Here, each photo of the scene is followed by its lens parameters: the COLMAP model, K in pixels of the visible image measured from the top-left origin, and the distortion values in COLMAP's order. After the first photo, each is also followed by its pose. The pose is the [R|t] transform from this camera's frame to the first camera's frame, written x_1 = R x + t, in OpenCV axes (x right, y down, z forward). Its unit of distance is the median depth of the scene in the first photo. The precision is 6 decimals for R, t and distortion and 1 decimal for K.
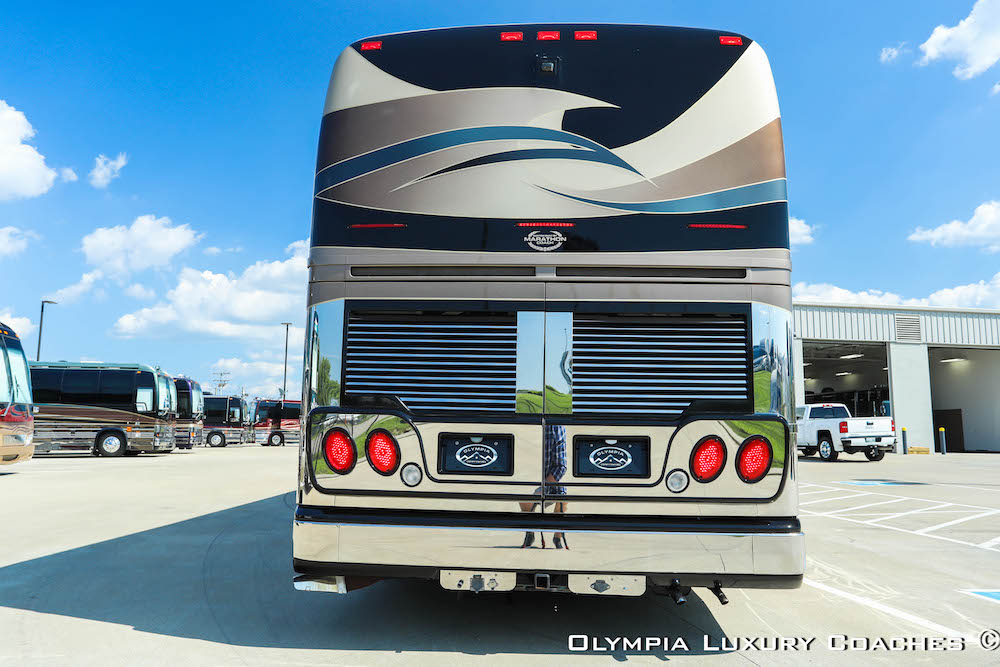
lens RADIAL K [[733.0, 0, 500.0], [0, 733.0, 333.5], [0, 0, 1]] dist [-0.003891, 0.002452]
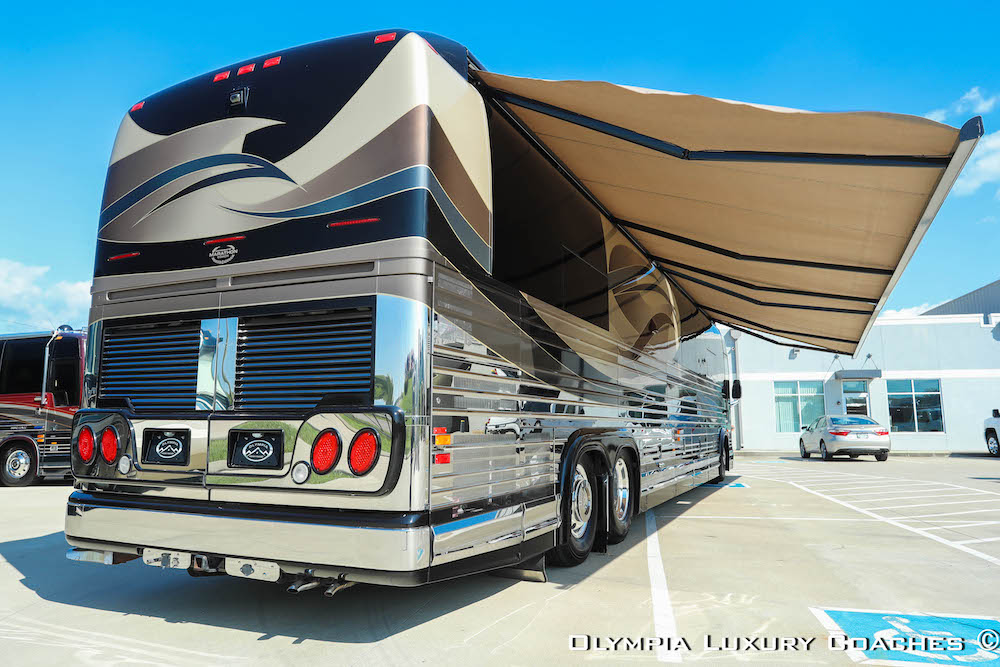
lens RADIAL K [[687.3, 0, 500.0], [0, 687.3, 333.5], [0, 0, 1]] dist [-0.005454, 0.000311]
pose [[0.928971, -0.061445, -0.365016, 0.867745], [0.054733, 0.998088, -0.028716, 0.048021], [0.366082, 0.006698, 0.930558, 0.197321]]
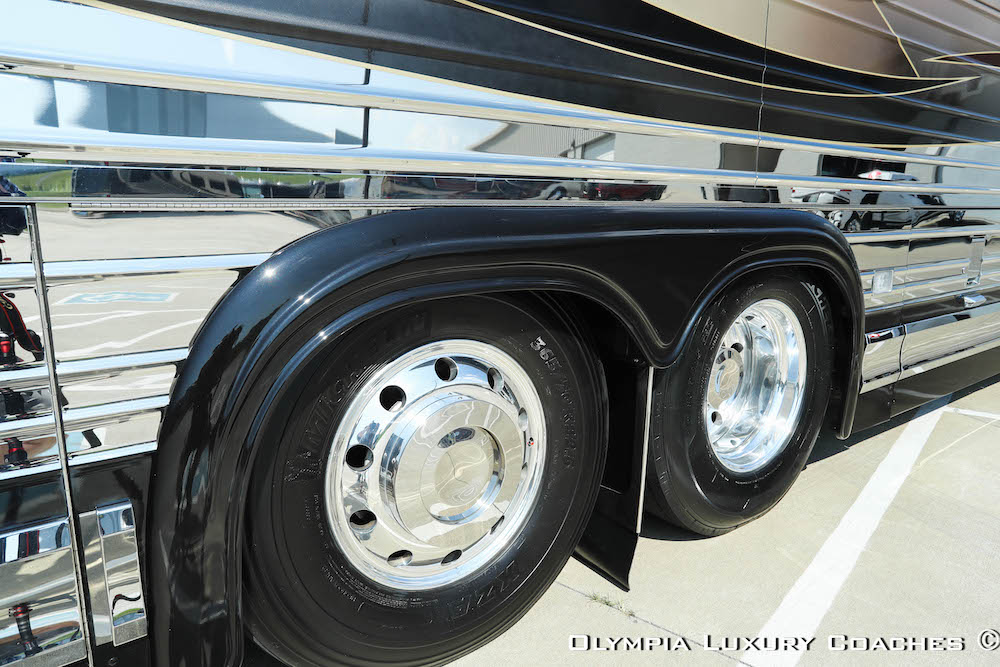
lens RADIAL K [[675.3, 0, 500.0], [0, 675.3, 333.5], [0, 0, 1]] dist [-0.059796, 0.064626]
pose [[0.643291, 0.126390, -0.755118, 0.774940], [0.097404, 0.964755, 0.244457, 0.210394], [0.759401, -0.230809, 0.608308, 1.512736]]
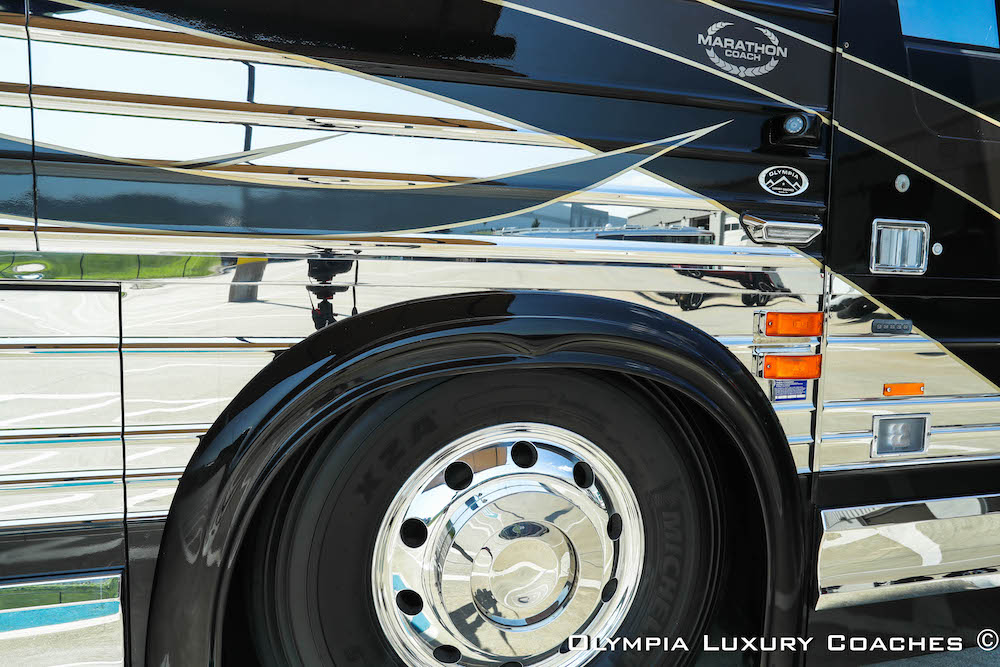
lens RADIAL K [[631.8, 0, 500.0], [0, 631.8, 333.5], [0, 0, 1]] dist [-0.071951, 0.064114]
pose [[0.304113, 0.055485, -0.951019, 0.911605], [0.101791, 0.990694, 0.090350, 0.530698], [0.947182, -0.124281, 0.295635, 4.172087]]
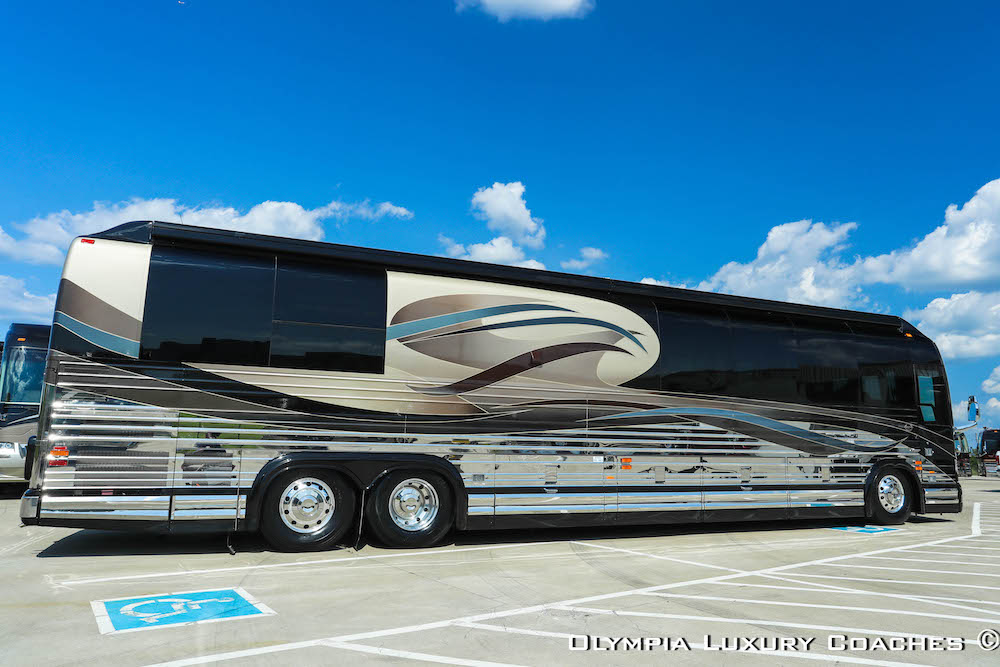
lens RADIAL K [[675.3, 0, 500.0], [0, 675.3, 333.5], [0, 0, 1]] dist [-0.059796, 0.064626]
pose [[0.428916, -0.156779, -0.889636, 2.615556], [0.096335, 0.987147, -0.127518, 0.193363], [0.898193, -0.031008, 0.438506, 1.374912]]
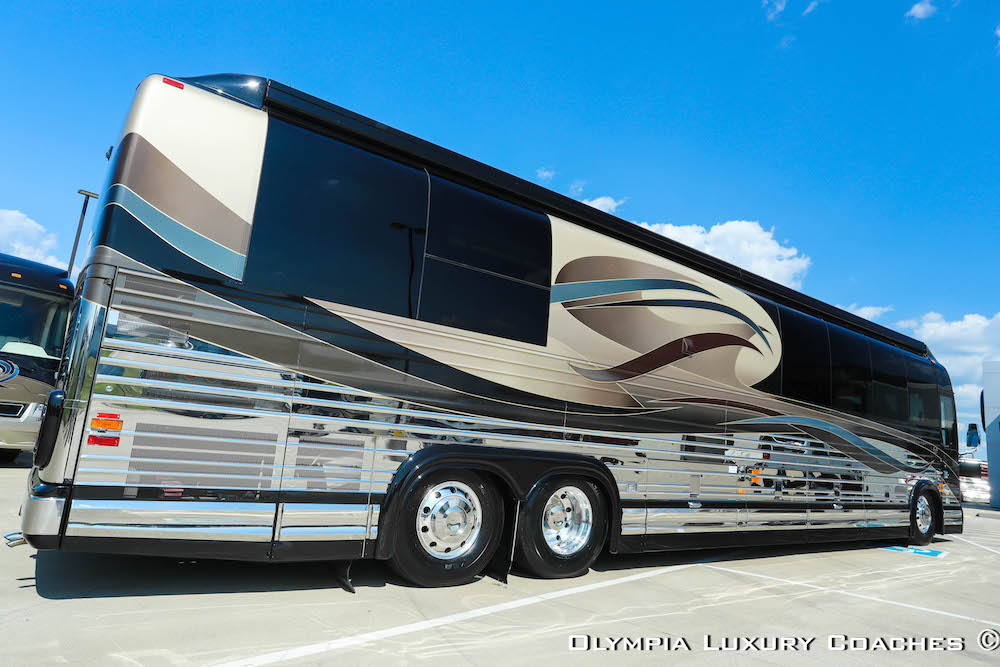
lens RADIAL K [[614.3, 0, 500.0], [0, 614.3, 333.5], [0, 0, 1]] dist [-0.065977, 0.055373]
pose [[0.630073, -0.094963, -0.770707, 1.570017], [0.015808, 0.993857, -0.109535, 0.138746], [0.776375, 0.056832, 0.627704, 0.956307]]
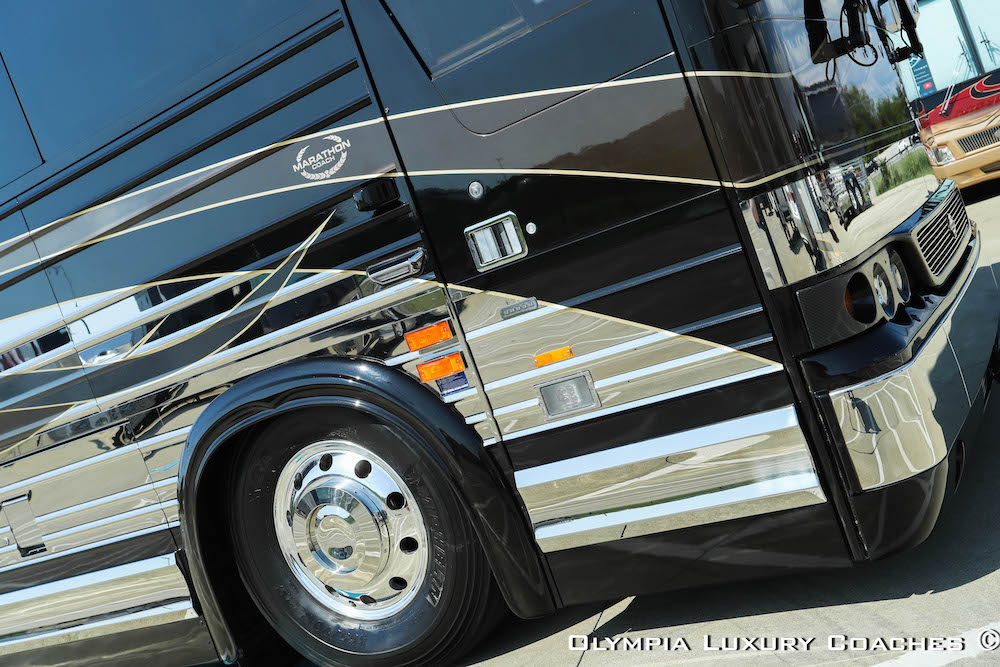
lens RADIAL K [[1011.2, 0, 500.0], [0, 1011.2, 333.5], [0, 0, 1]] dist [0.004734, 0.010146]
pose [[-0.429554, 0.188862, -0.883071, 1.269207], [0.429750, 0.902807, -0.015961, 0.610966], [0.794228, -0.386356, -0.468967, 4.860152]]
